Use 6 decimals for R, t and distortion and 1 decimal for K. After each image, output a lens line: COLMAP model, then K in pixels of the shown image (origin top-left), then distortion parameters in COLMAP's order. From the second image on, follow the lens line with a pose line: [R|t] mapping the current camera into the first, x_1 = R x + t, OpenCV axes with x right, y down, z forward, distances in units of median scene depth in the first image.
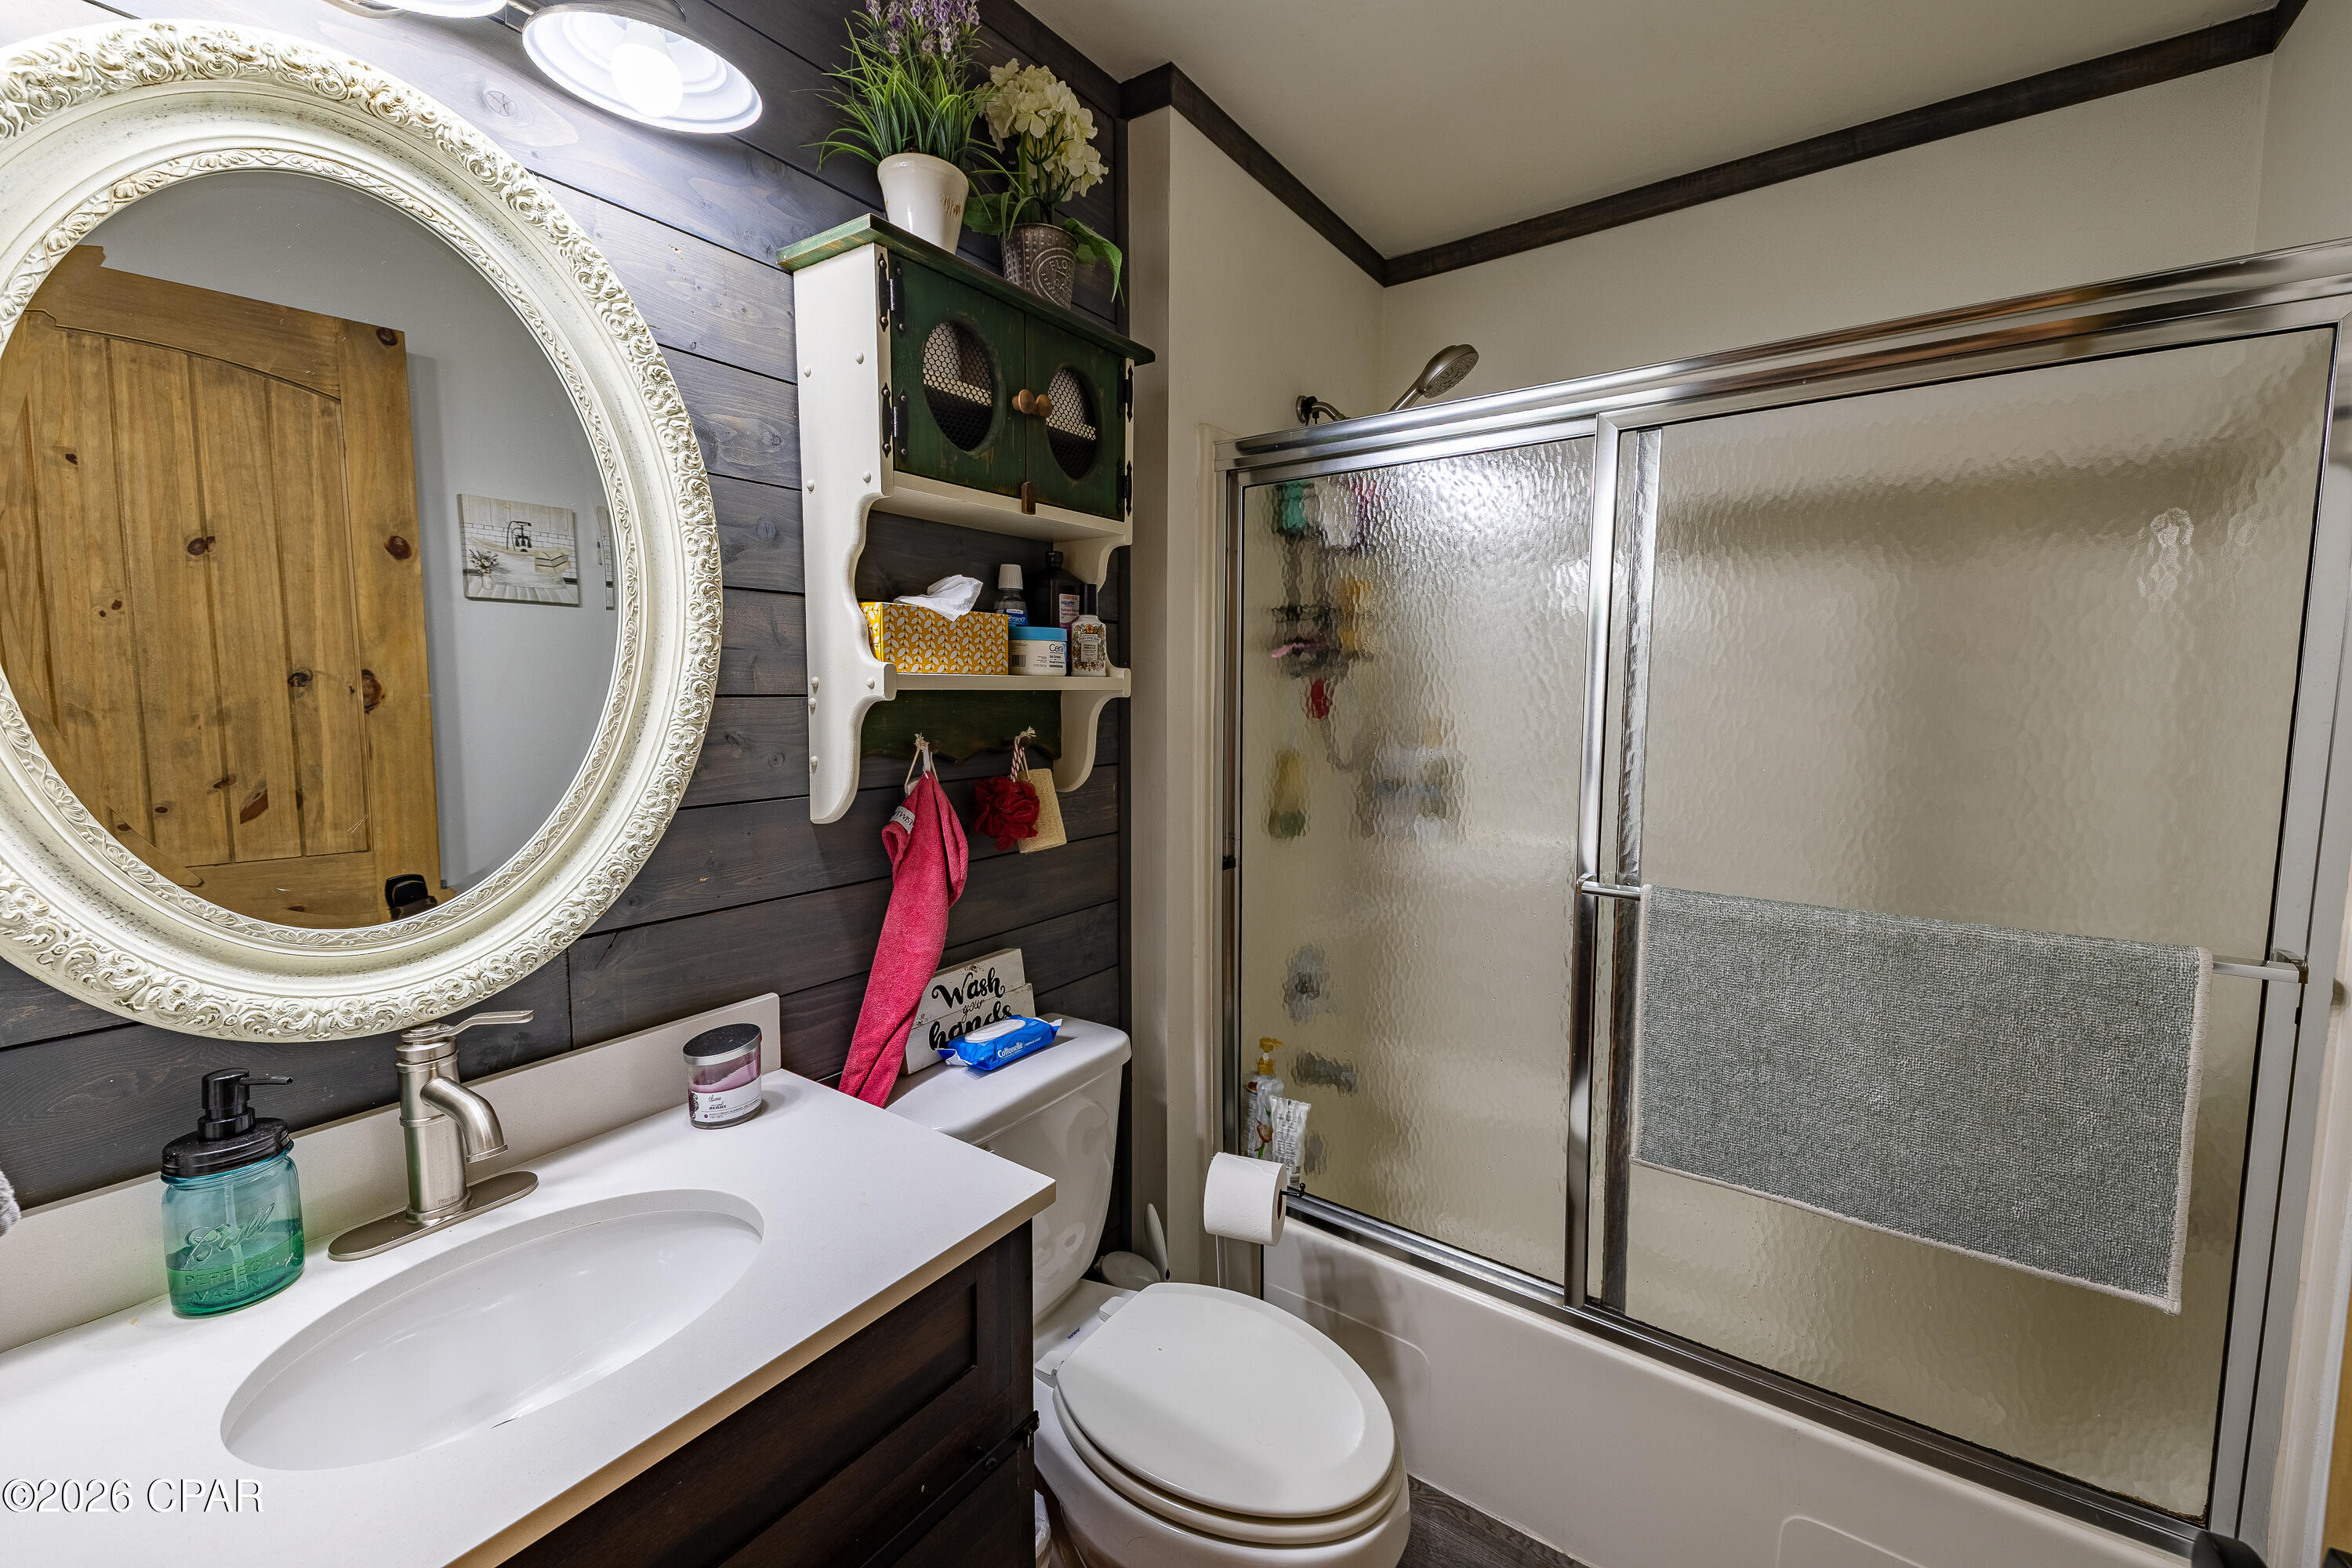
lens RADIAL K [[950.8, 0, 1179.2], [0, 950.8, 774.3], [0, 0, 1]] dist [0.058534, -0.021092]
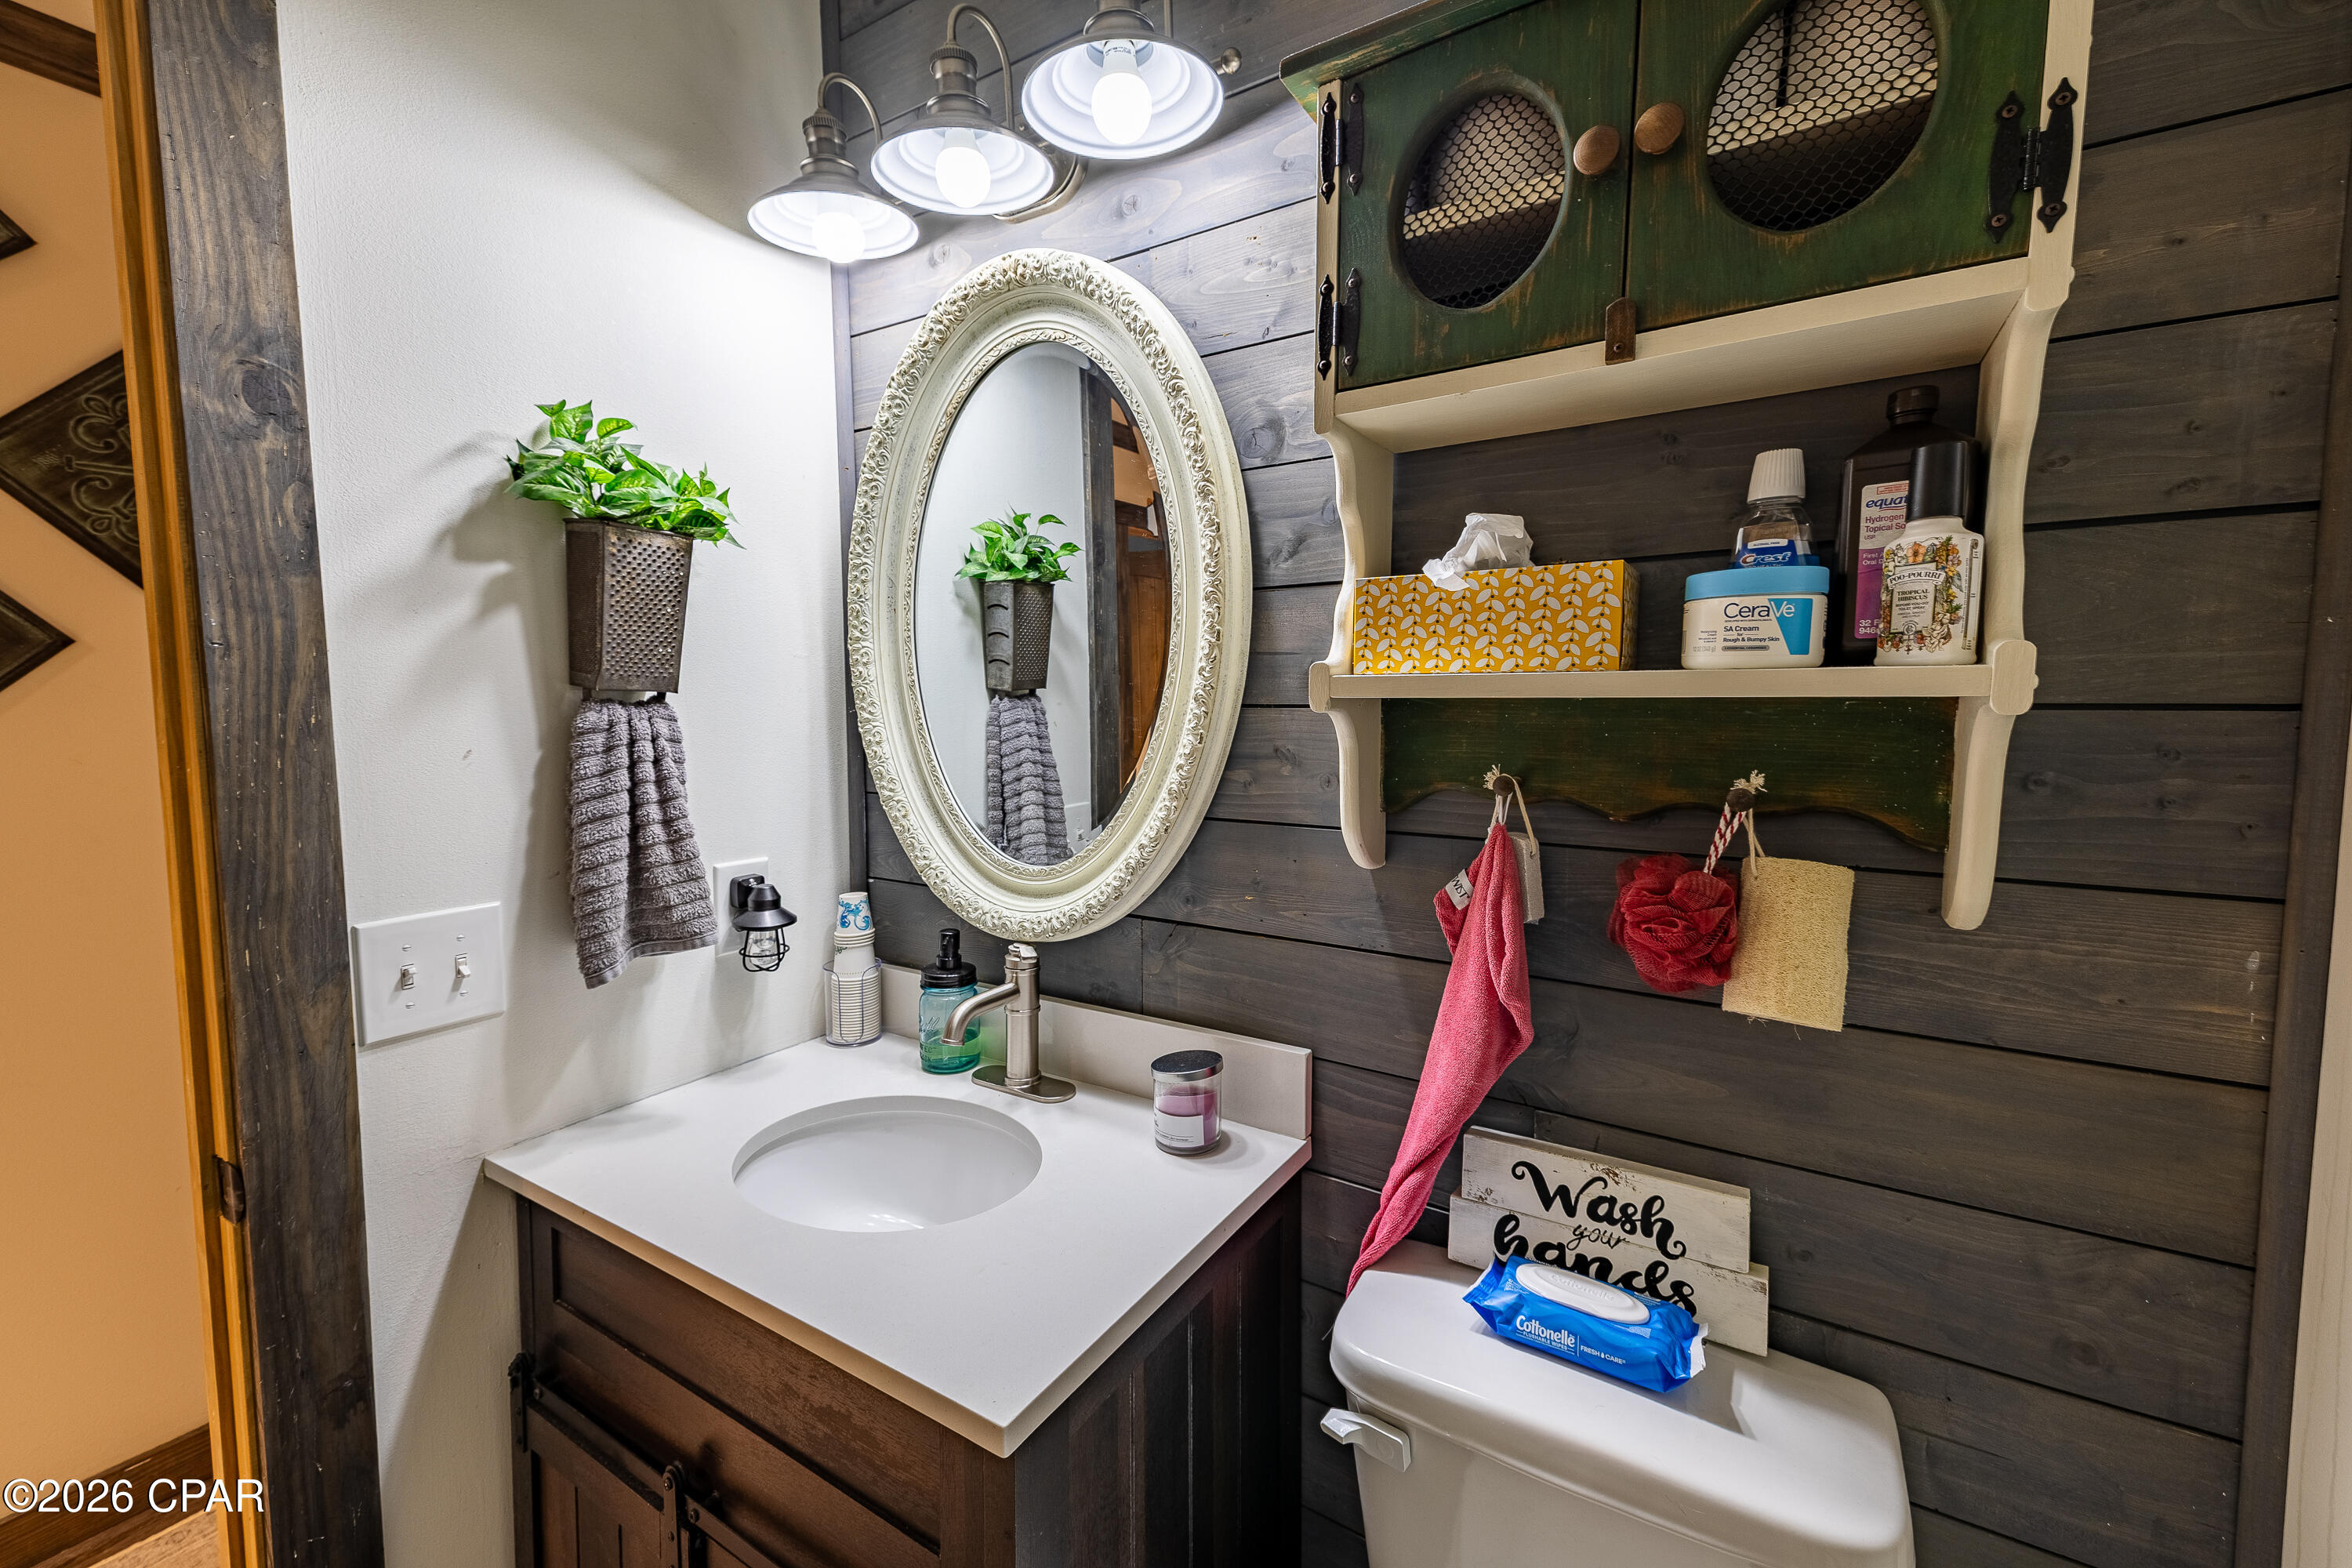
lens RADIAL K [[950.8, 0, 1179.2], [0, 950.8, 774.3], [0, 0, 1]] dist [0.058534, -0.021092]
pose [[0.057077, 0.074960, -0.995552, 0.361910], [-0.092363, 0.993297, 0.069495, -0.060202], [0.994088, 0.087986, 0.063618, 0.720334]]
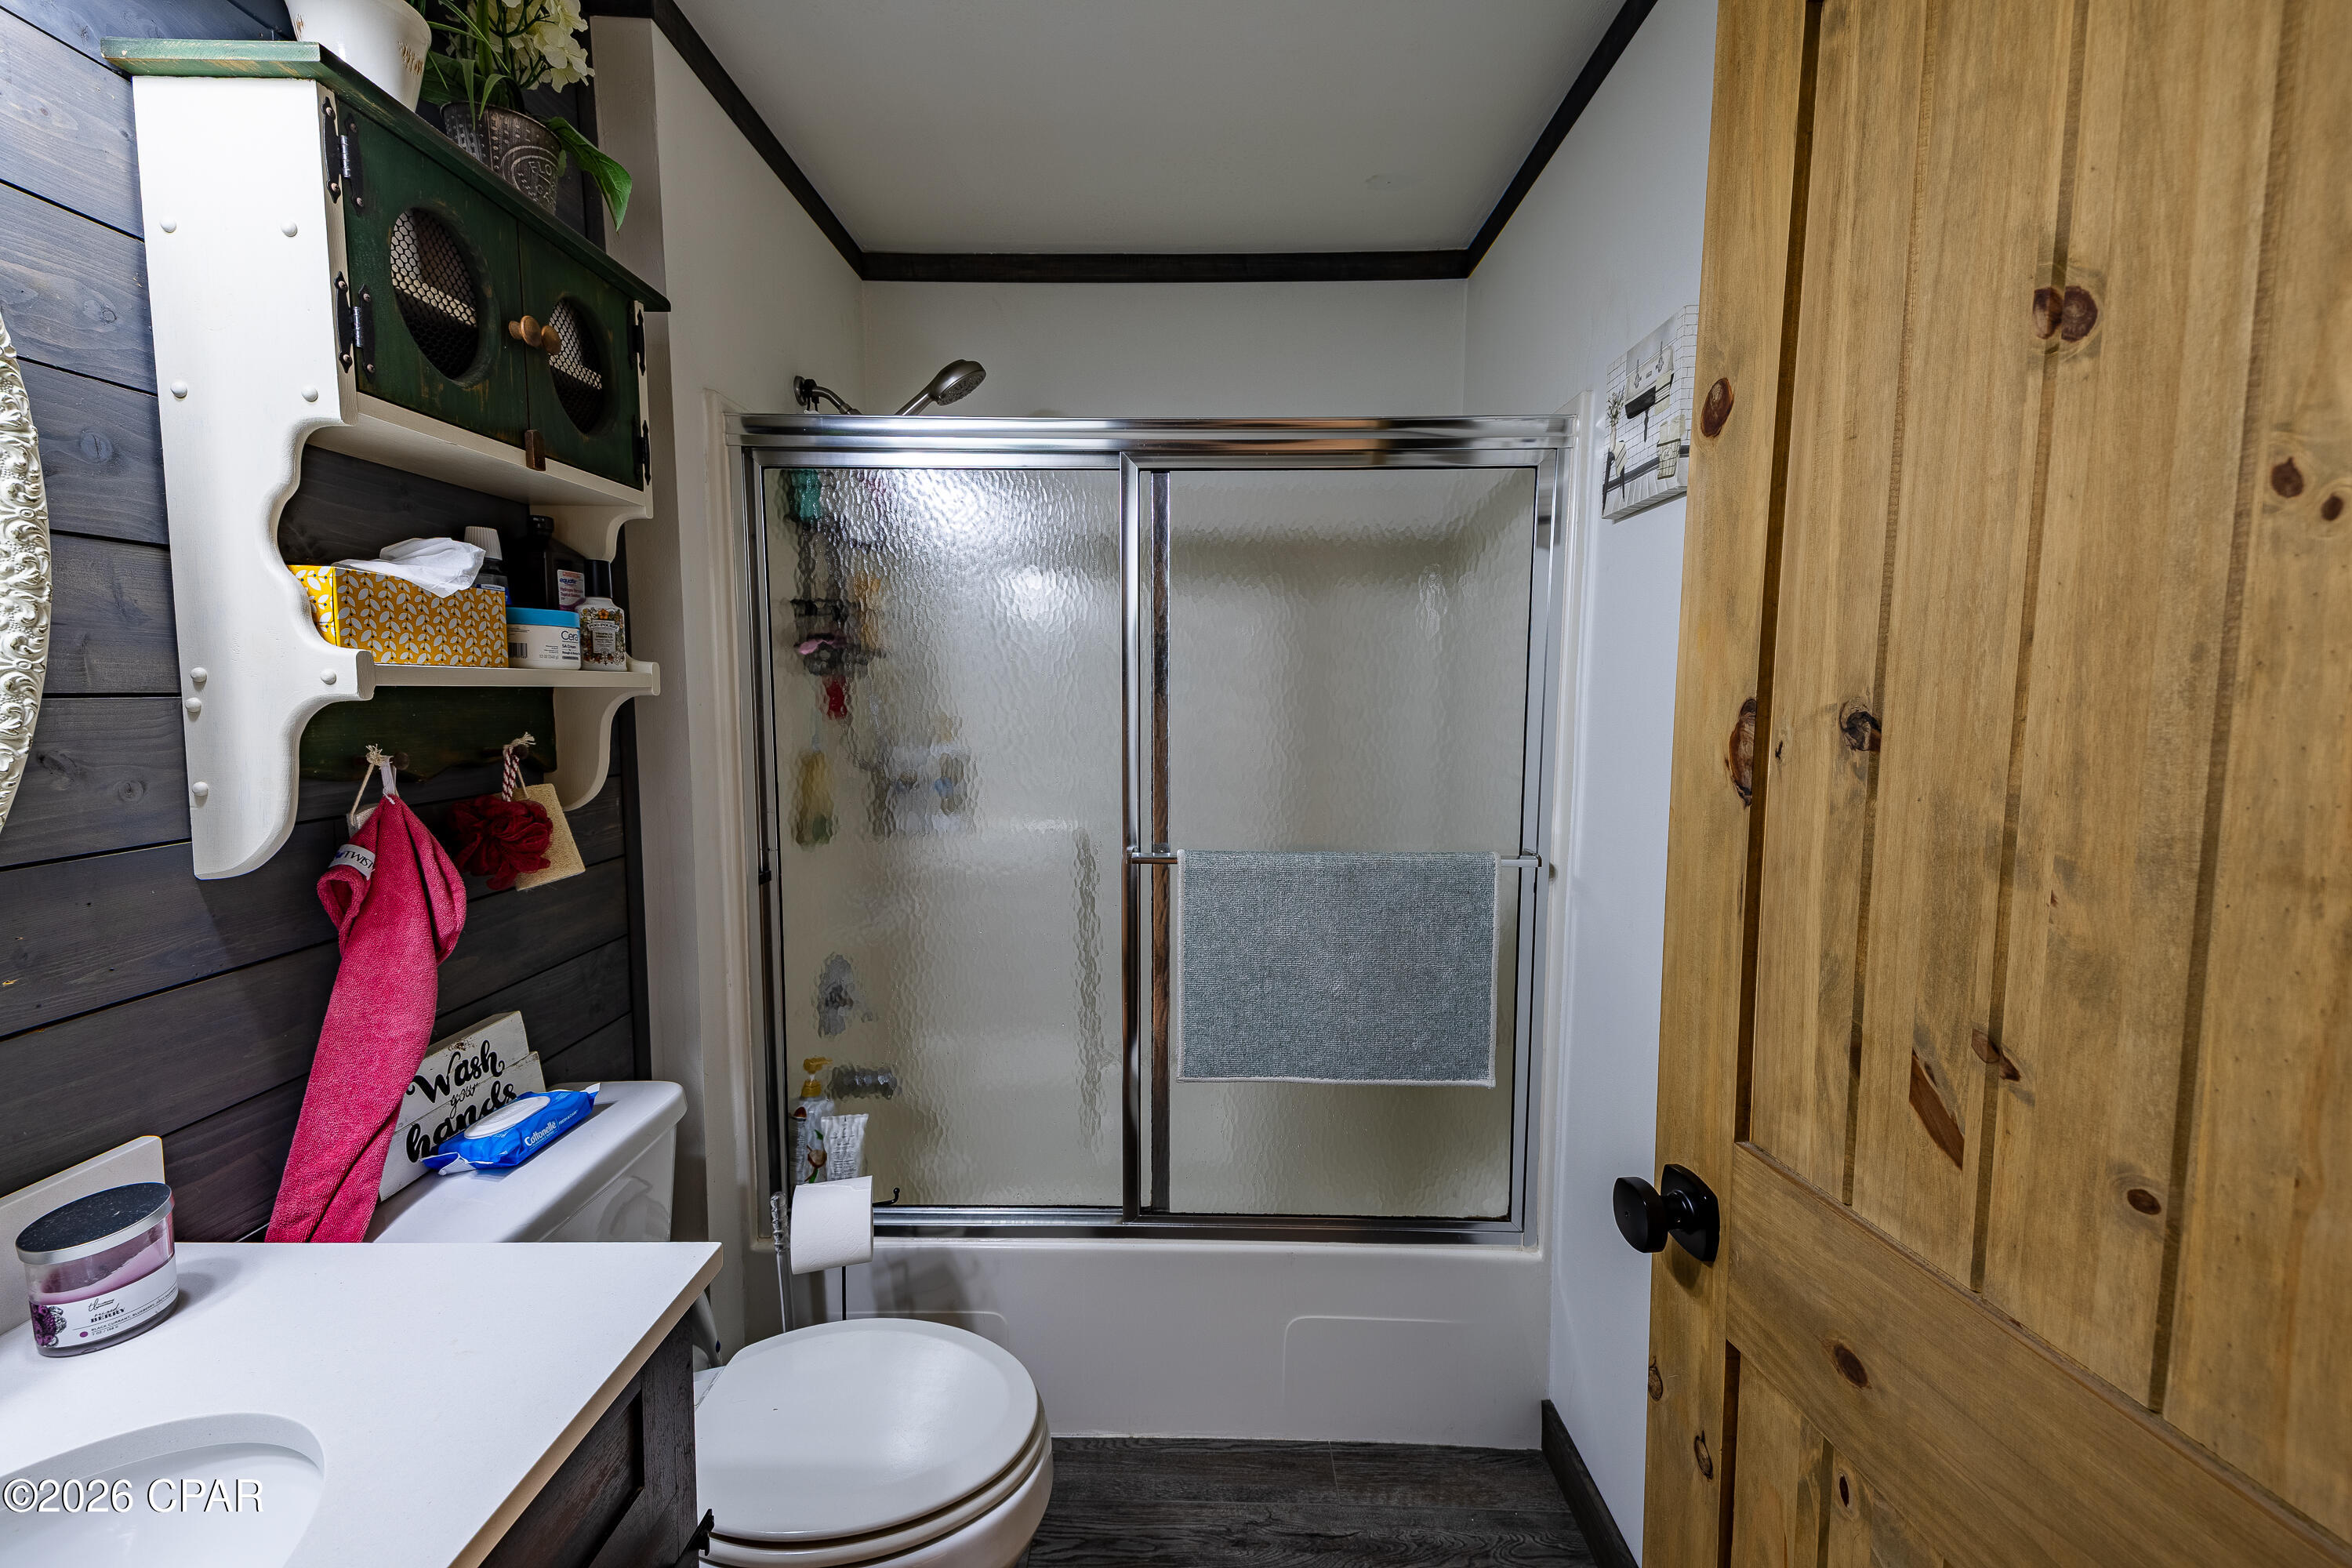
lens RADIAL K [[950.8, 0, 1179.2], [0, 950.8, 774.3], [0, 0, 1]] dist [0.058534, -0.021092]
pose [[0.823767, -0.051977, 0.564541, -0.181860], [0.051335, 0.998536, 0.017028, -0.000525], [-0.564600, 0.014954, 0.825229, 0.014041]]
